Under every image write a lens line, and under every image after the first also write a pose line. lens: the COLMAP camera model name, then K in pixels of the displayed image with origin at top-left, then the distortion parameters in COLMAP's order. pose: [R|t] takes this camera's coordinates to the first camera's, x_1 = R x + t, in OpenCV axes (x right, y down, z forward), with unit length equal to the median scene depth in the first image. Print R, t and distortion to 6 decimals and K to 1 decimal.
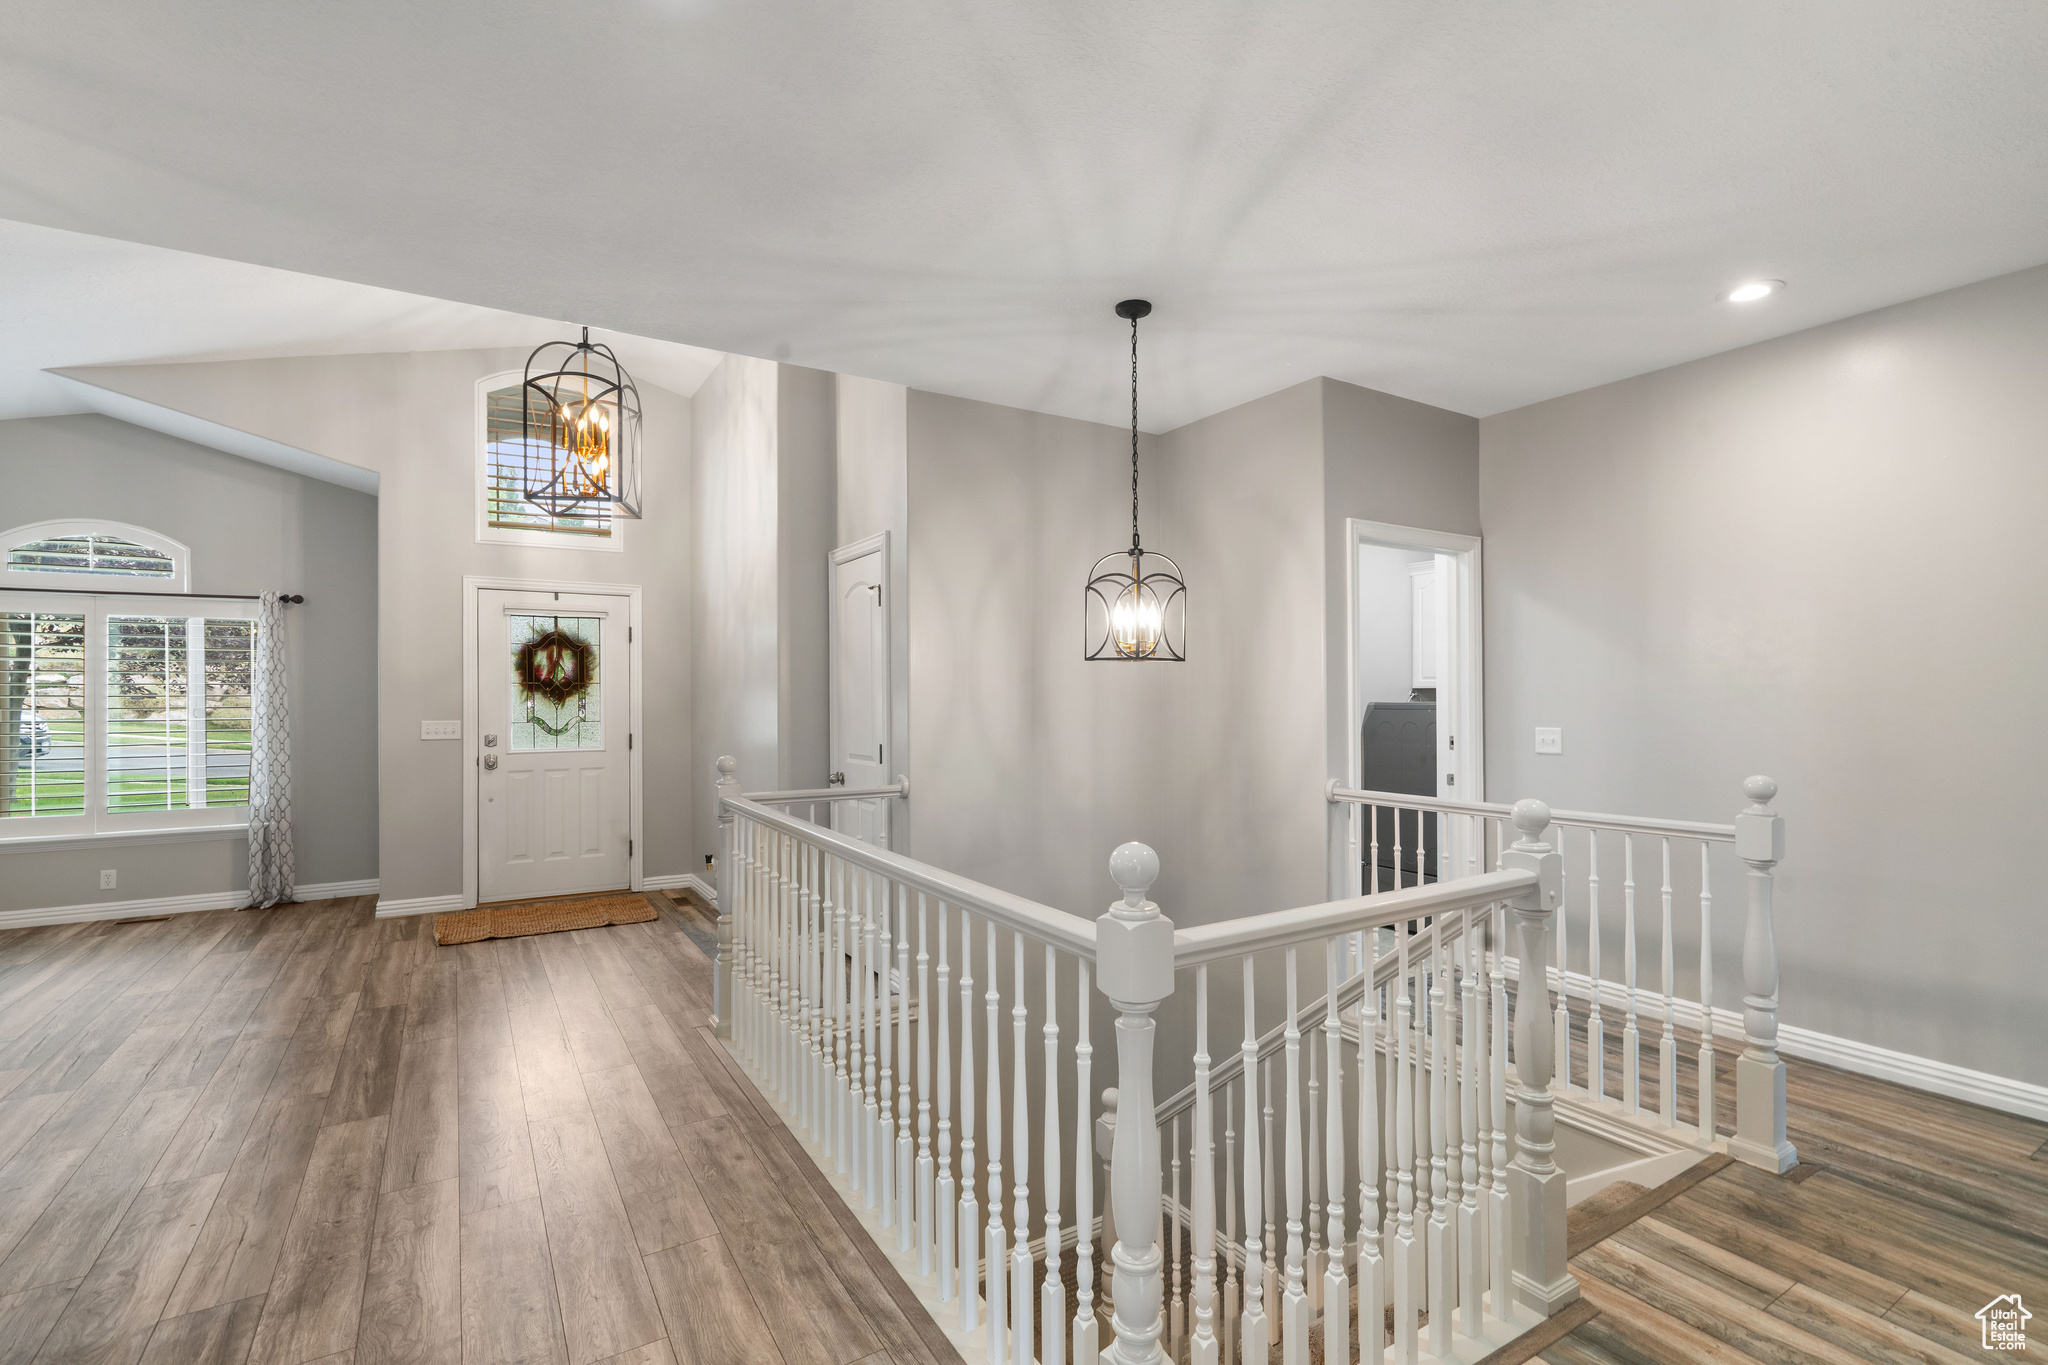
lens RADIAL K [[928.8, 0, 1119.1], [0, 928.8, 694.6], [0, 0, 1]] dist [-0.010820, 0.003723]
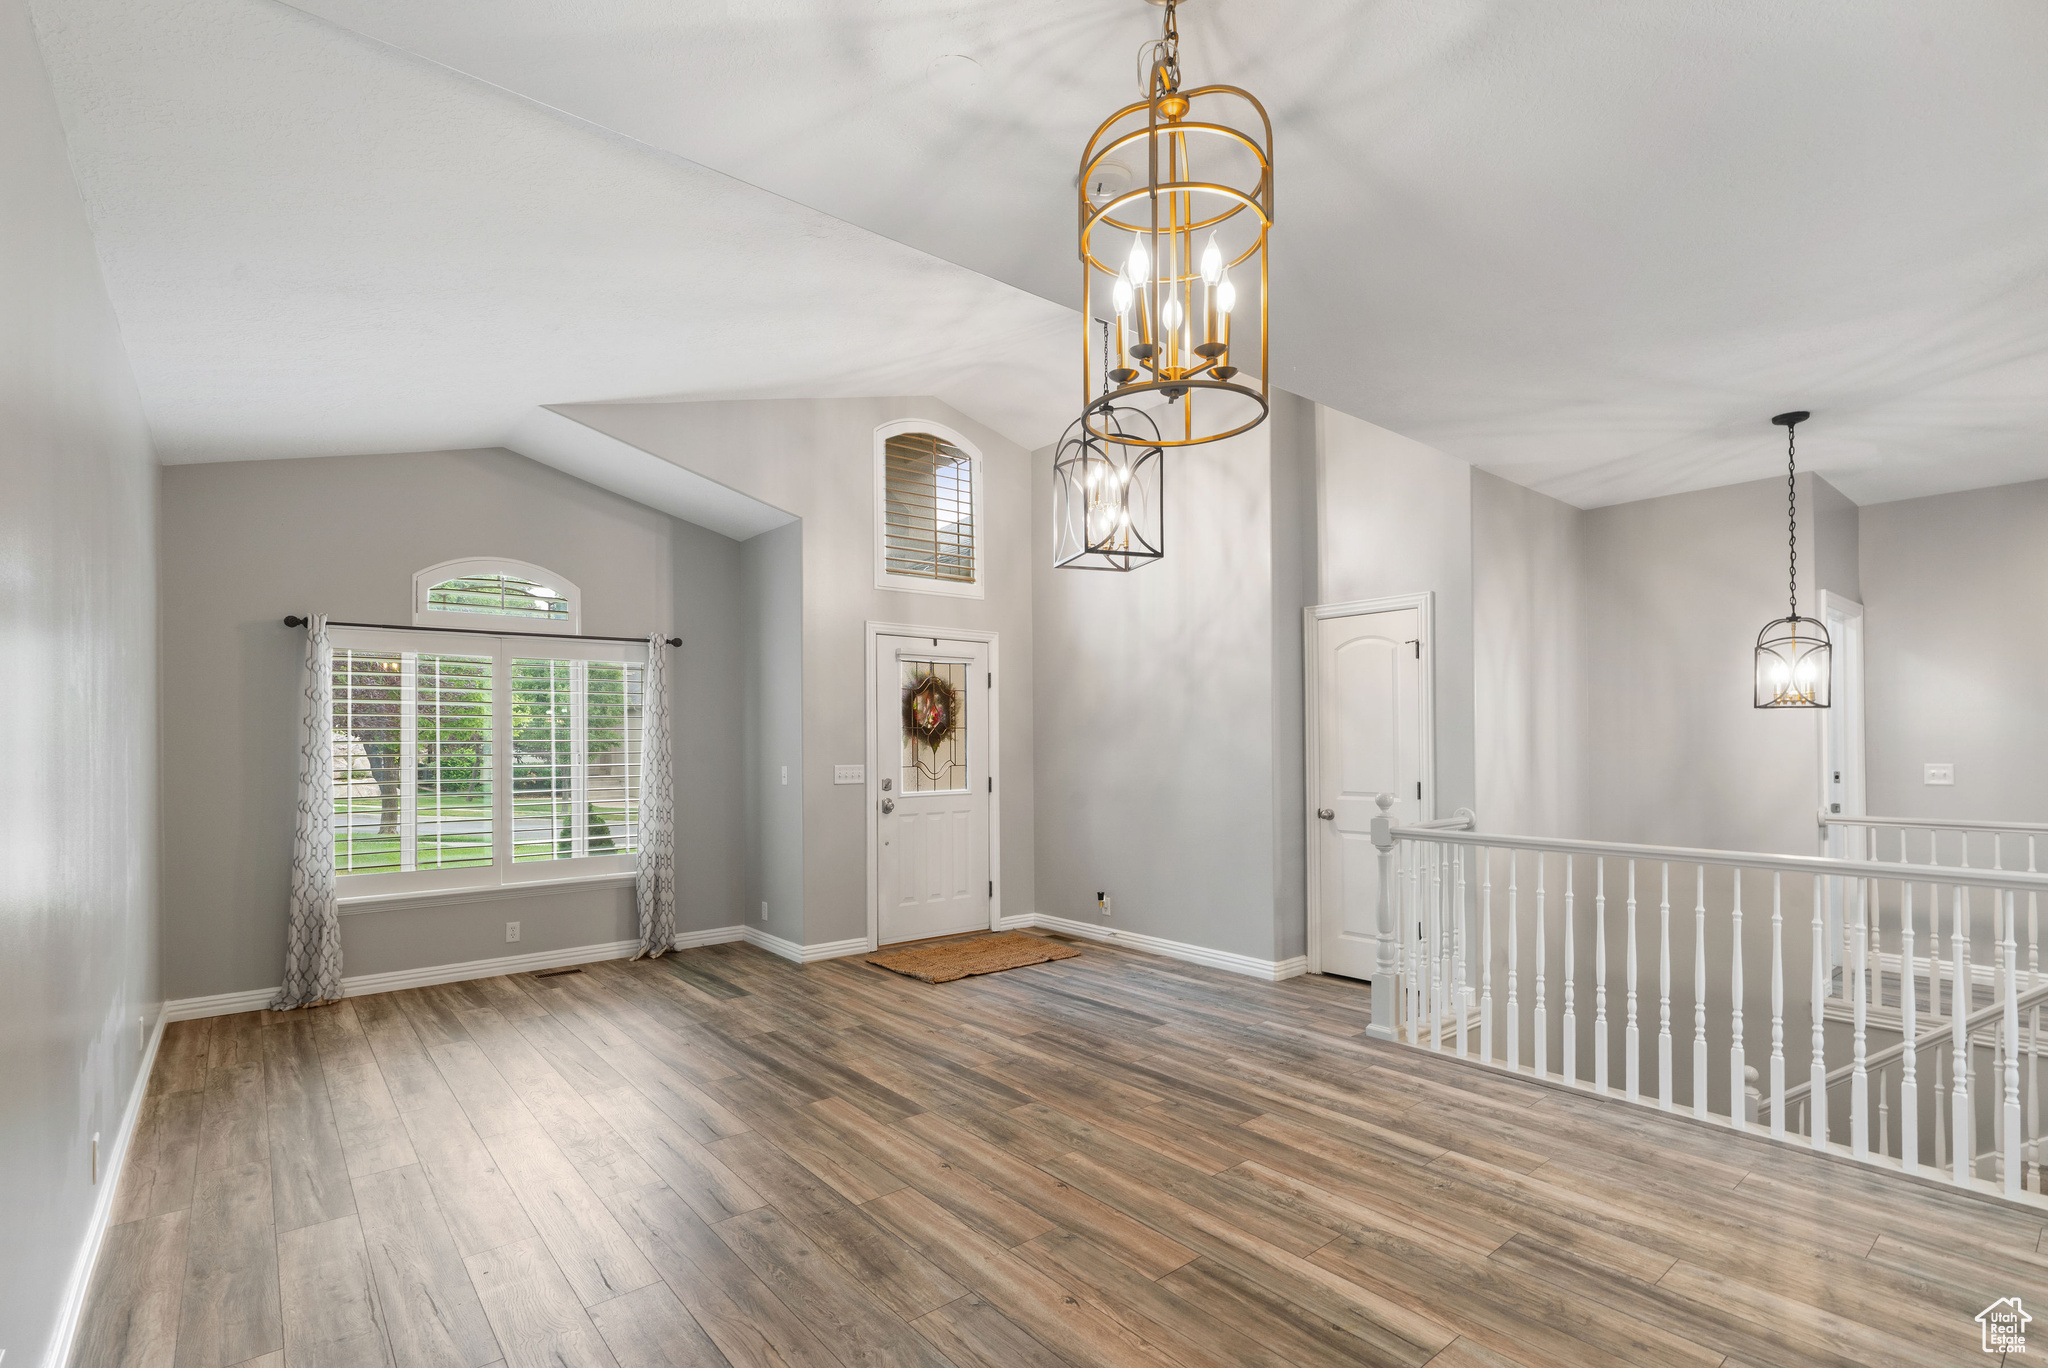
lens RADIAL K [[928.8, 0, 1129.7], [0, 928.8, 745.7], [0, 0, 1]] dist [-0.010820, 0.003723]
pose [[0.990307, -0.003189, 0.138861, -0.564567], [0.002367, 0.999979, 0.006085, 0.001331], [-0.138877, -0.005697, 0.990293, -0.043436]]
